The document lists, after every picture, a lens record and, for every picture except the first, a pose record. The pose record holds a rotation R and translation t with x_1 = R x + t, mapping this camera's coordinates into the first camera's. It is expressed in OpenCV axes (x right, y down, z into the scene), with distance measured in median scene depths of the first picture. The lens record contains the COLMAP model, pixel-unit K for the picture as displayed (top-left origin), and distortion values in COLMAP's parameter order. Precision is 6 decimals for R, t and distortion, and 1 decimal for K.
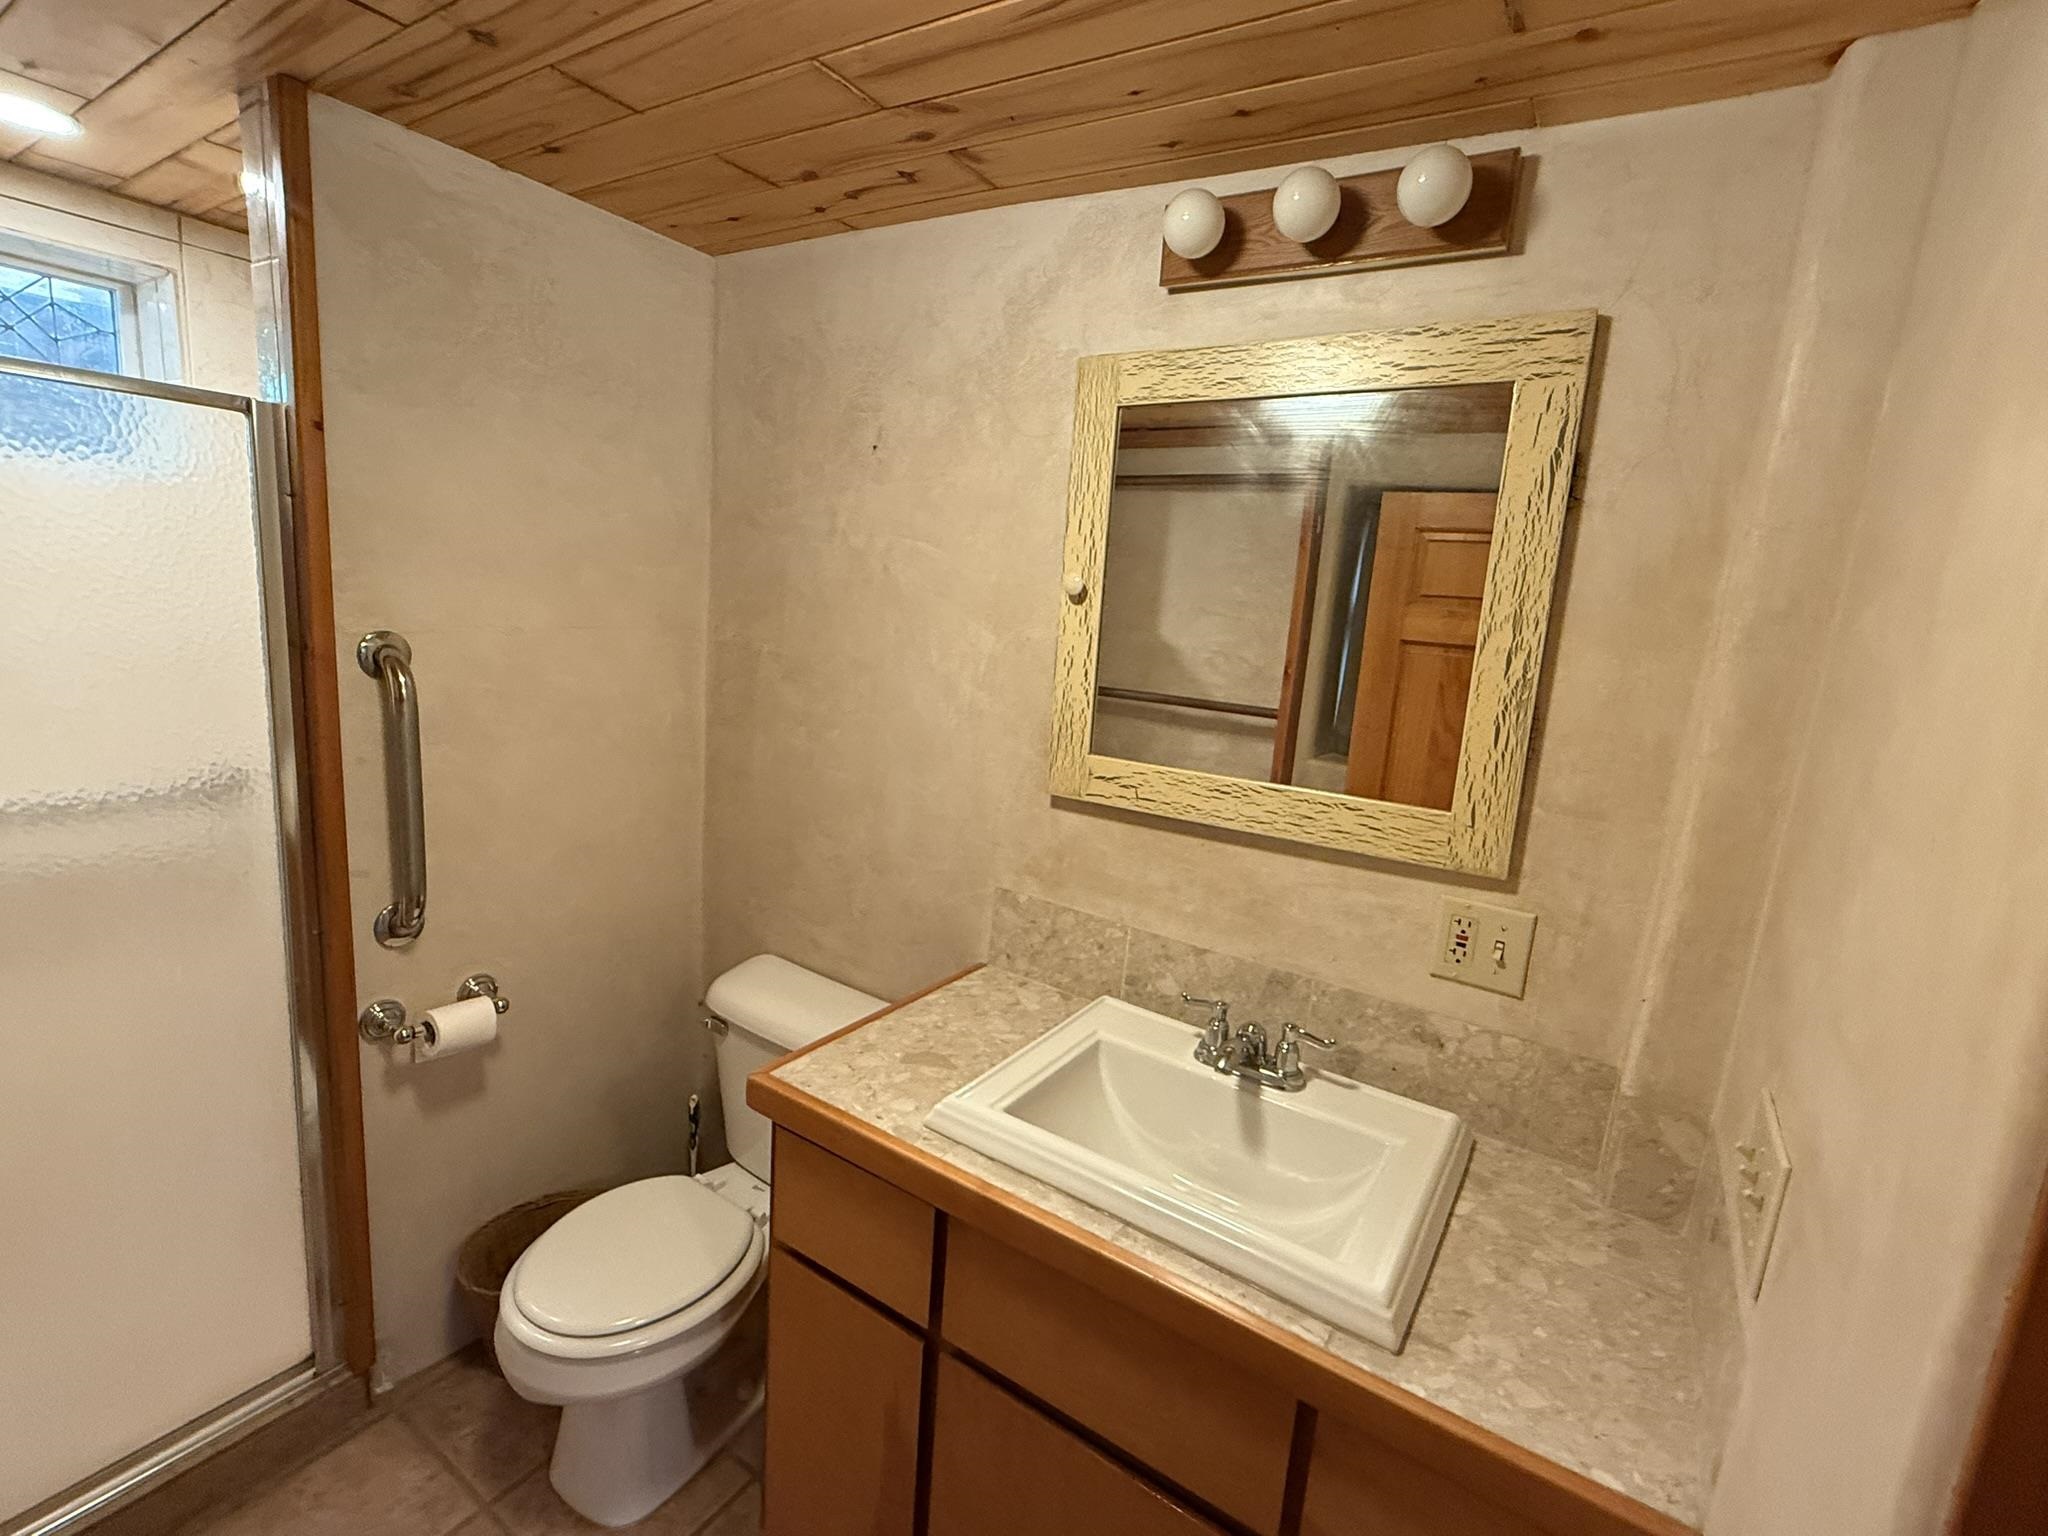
lens RADIAL K [[943.9, 0, 1020.2], [0, 943.9, 763.8], [0, 0, 1]] dist [-0.000933, 0.000435]
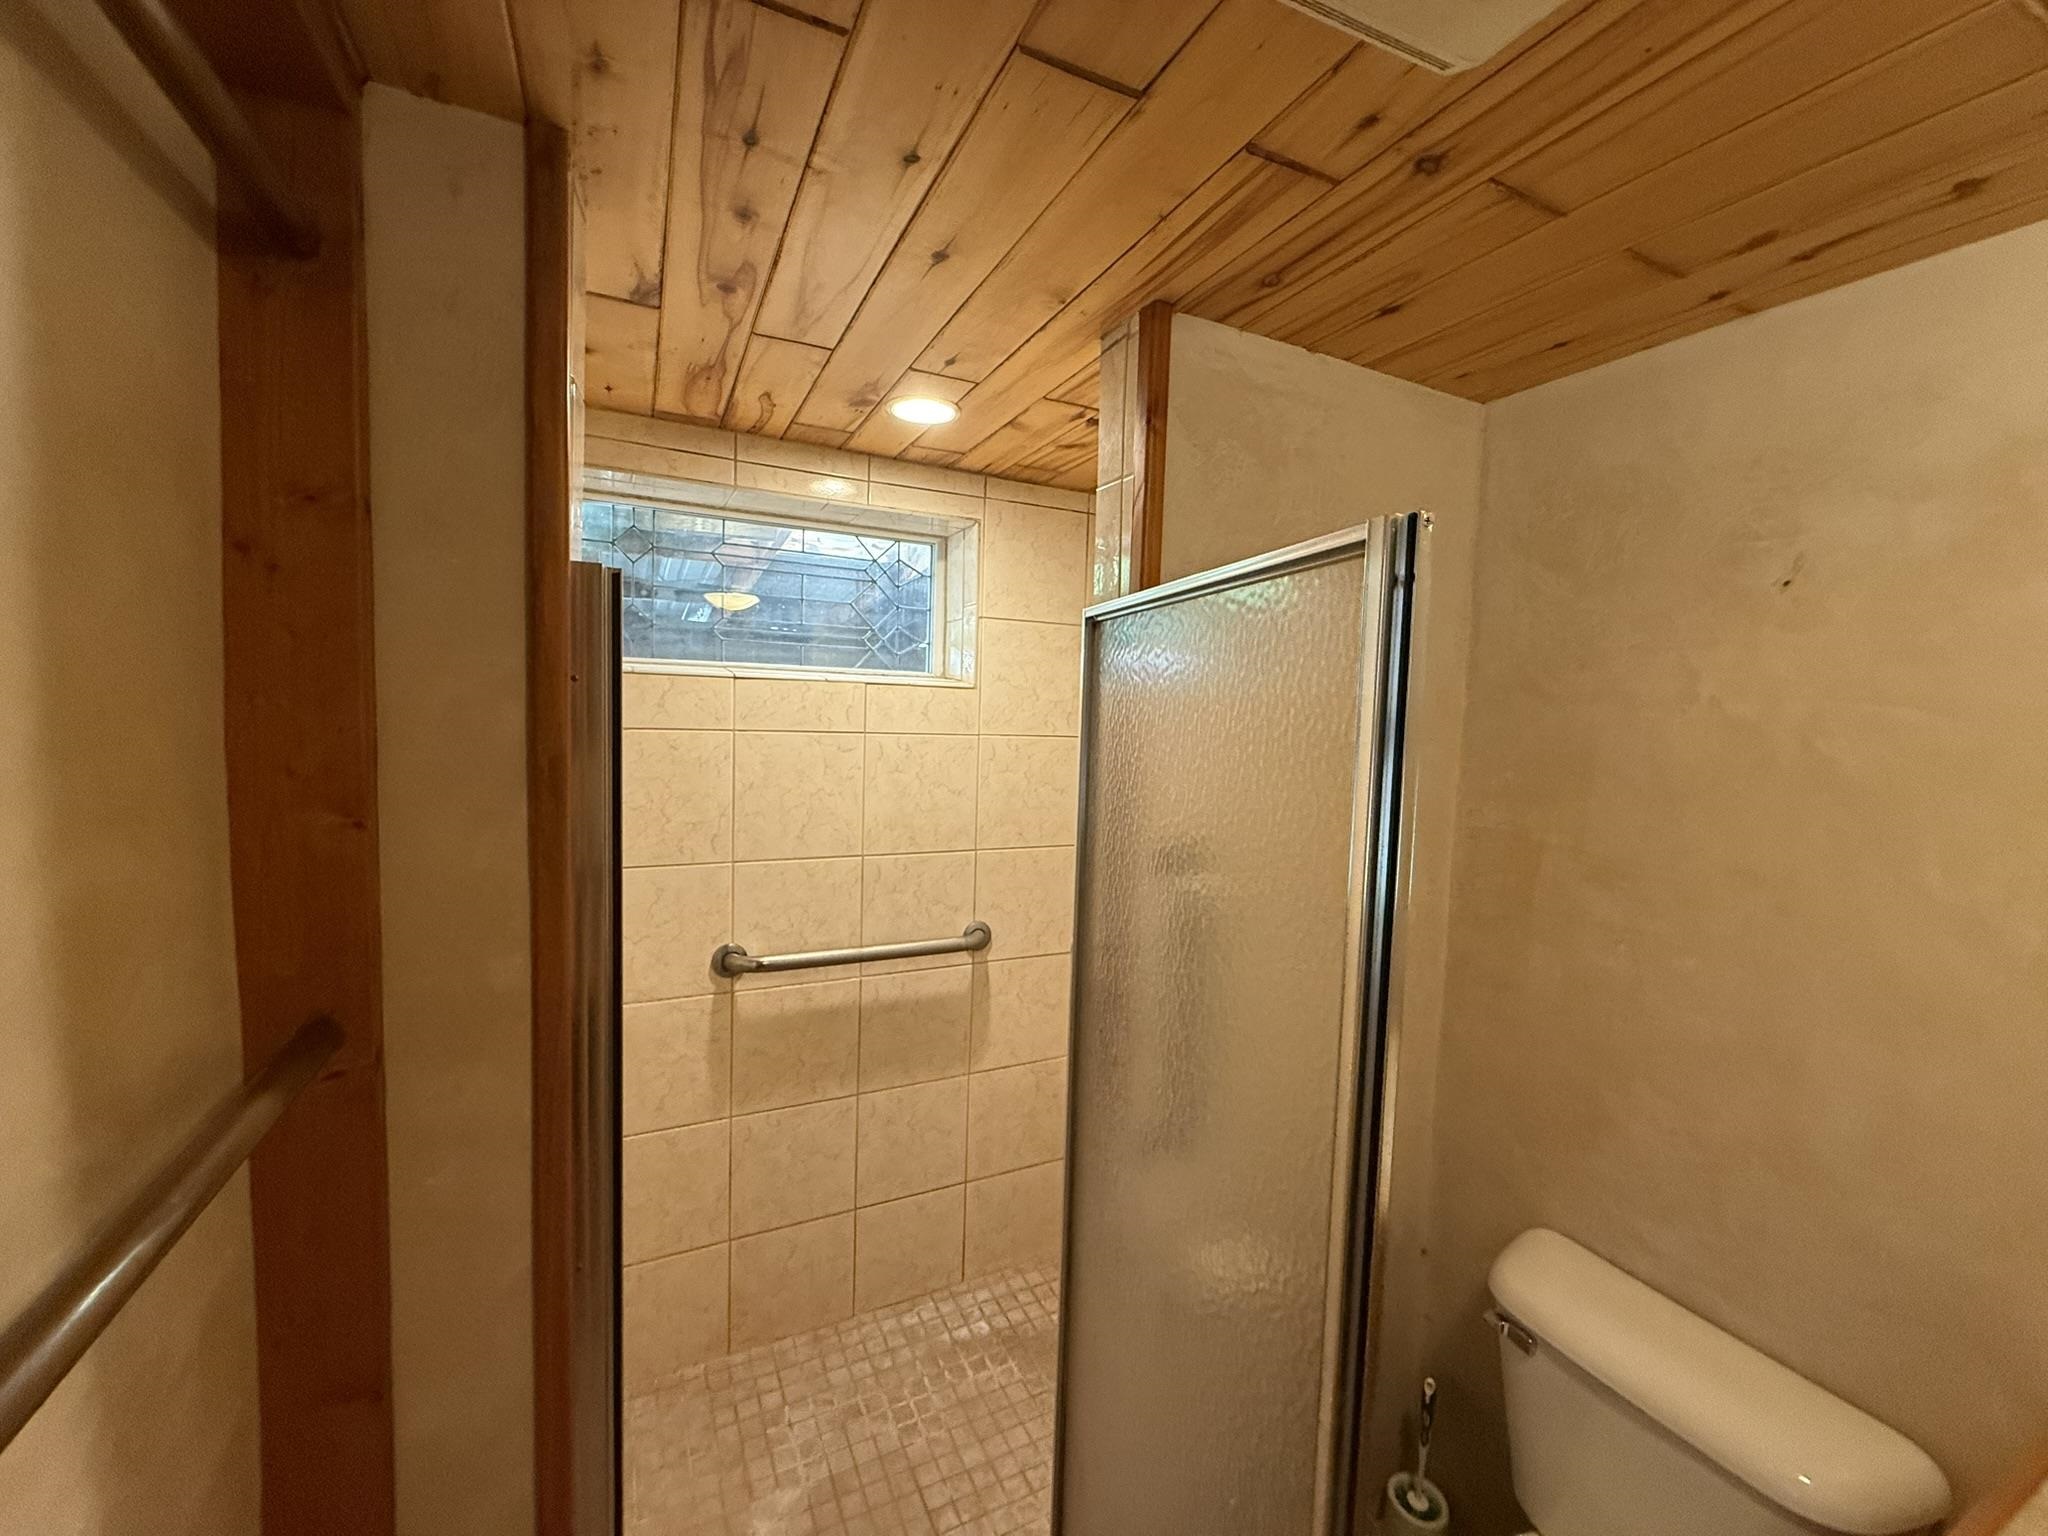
lens RADIAL K [[820.9, 0, 1019.2], [0, 820.9, 763.6], [0, 0, 1]] dist [0.000500, 0.000018]
pose [[0.859791, -0.016202, -0.510388, -0.350087], [-0.056961, 0.990216, -0.127390, -0.082263], [0.507459, 0.138601, 0.850456, 0.175563]]
